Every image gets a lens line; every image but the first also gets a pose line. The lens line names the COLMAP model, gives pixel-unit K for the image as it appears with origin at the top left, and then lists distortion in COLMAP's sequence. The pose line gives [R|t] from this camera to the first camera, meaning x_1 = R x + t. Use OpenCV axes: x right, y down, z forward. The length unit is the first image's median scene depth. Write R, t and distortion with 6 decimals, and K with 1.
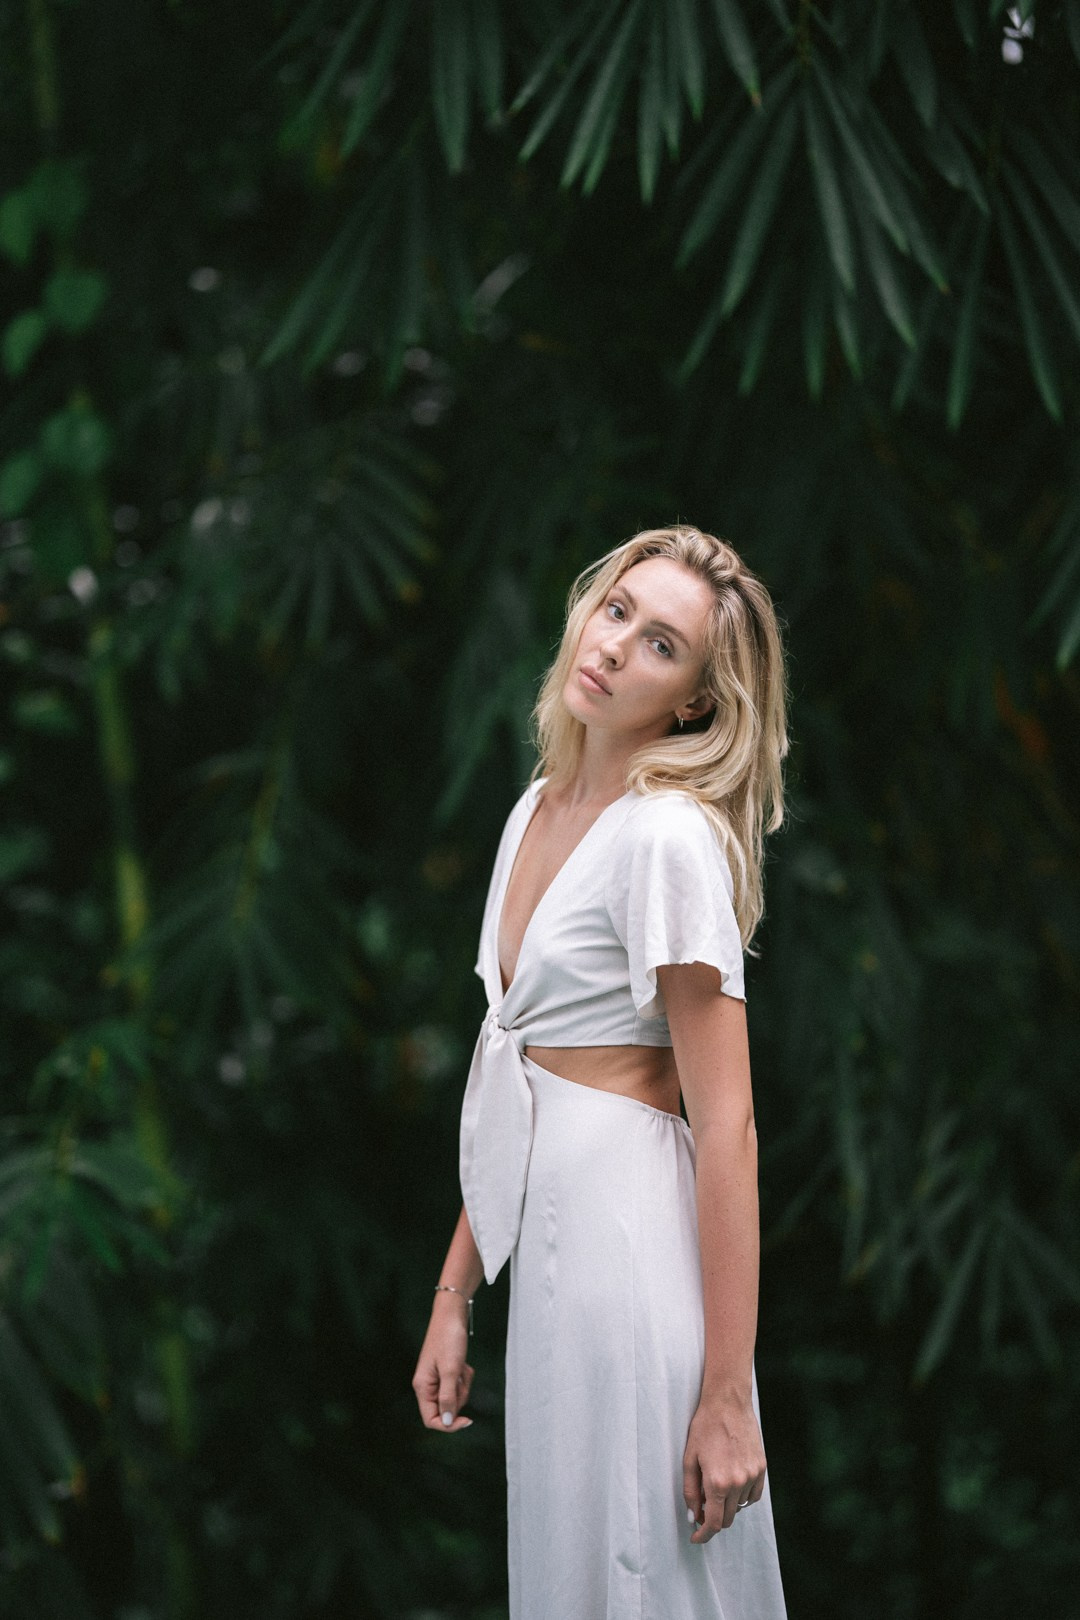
lens RADIAL K [[3737.8, 0, 470.1], [0, 3737.8, 808.6], [0, 0, 1]] dist [0.033444, 10.926143]
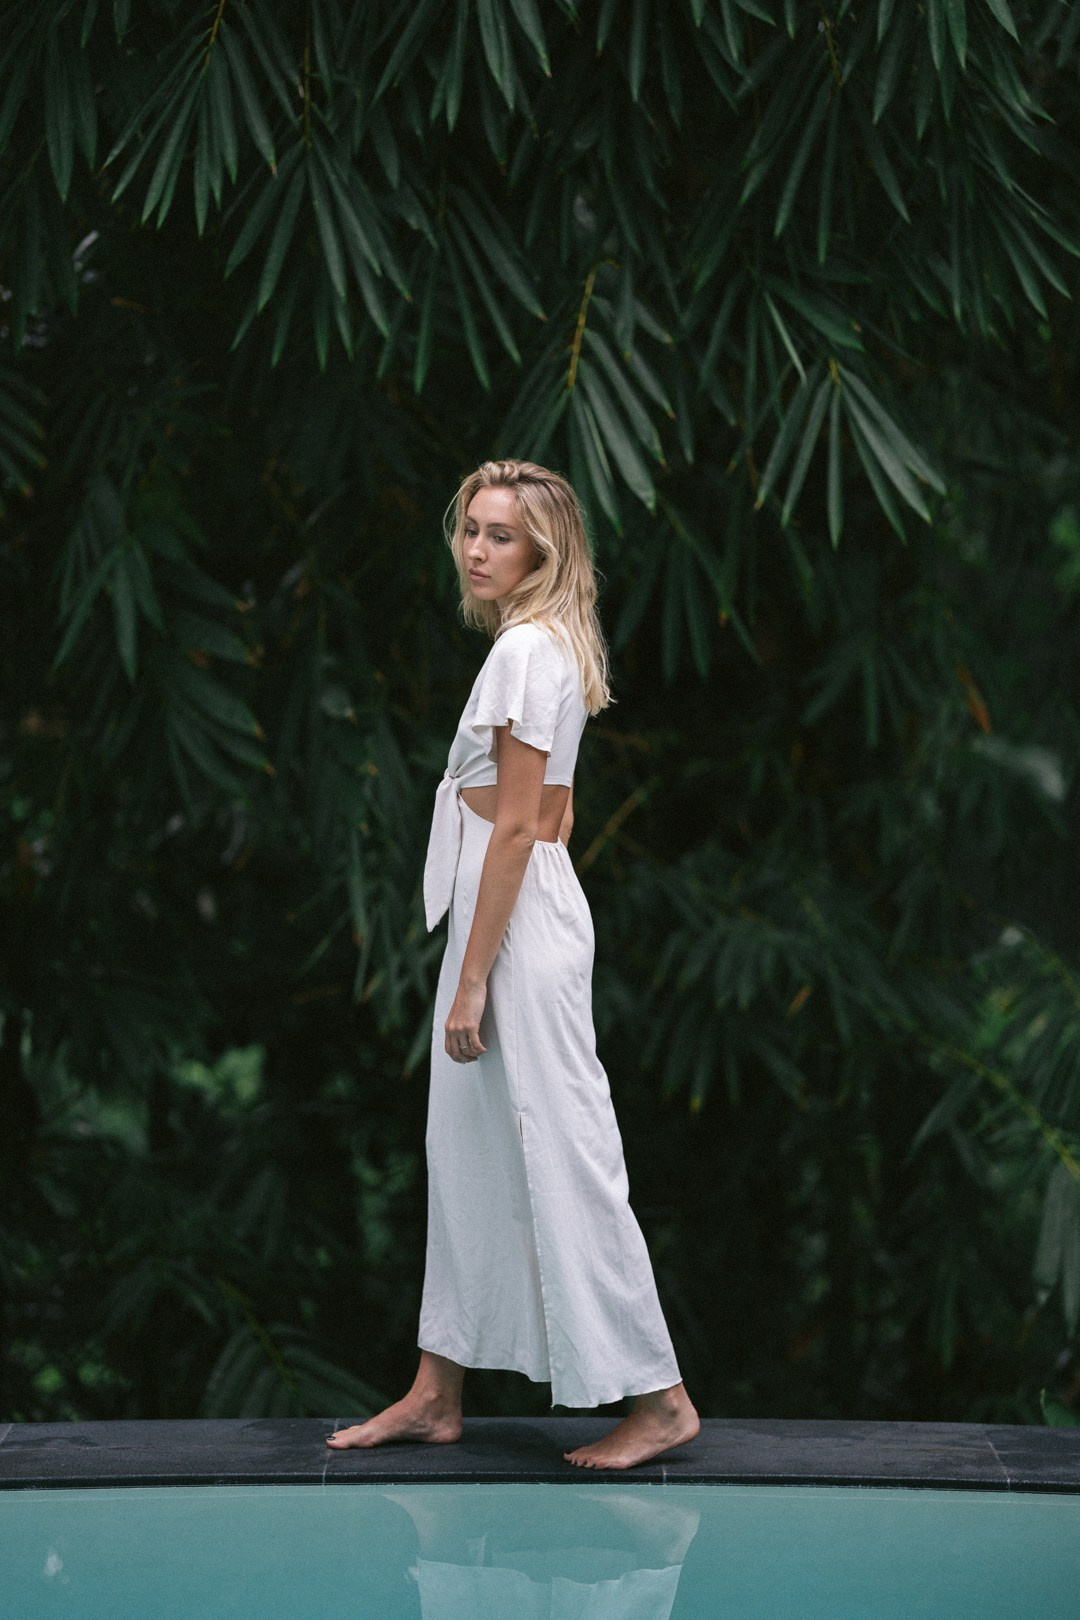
lens RADIAL K [[3898.3, 0, 540.0], [0, 3898.3, 810.0], [0, 0, 1]] dist [0.564856, 0.173991]
pose [[0.992543, -0.001937, 0.121881, -0.009175], [-0.002551, 0.999325, 0.036652, 0.003049], [-0.121869, -0.036690, 0.991868, -0.506238]]
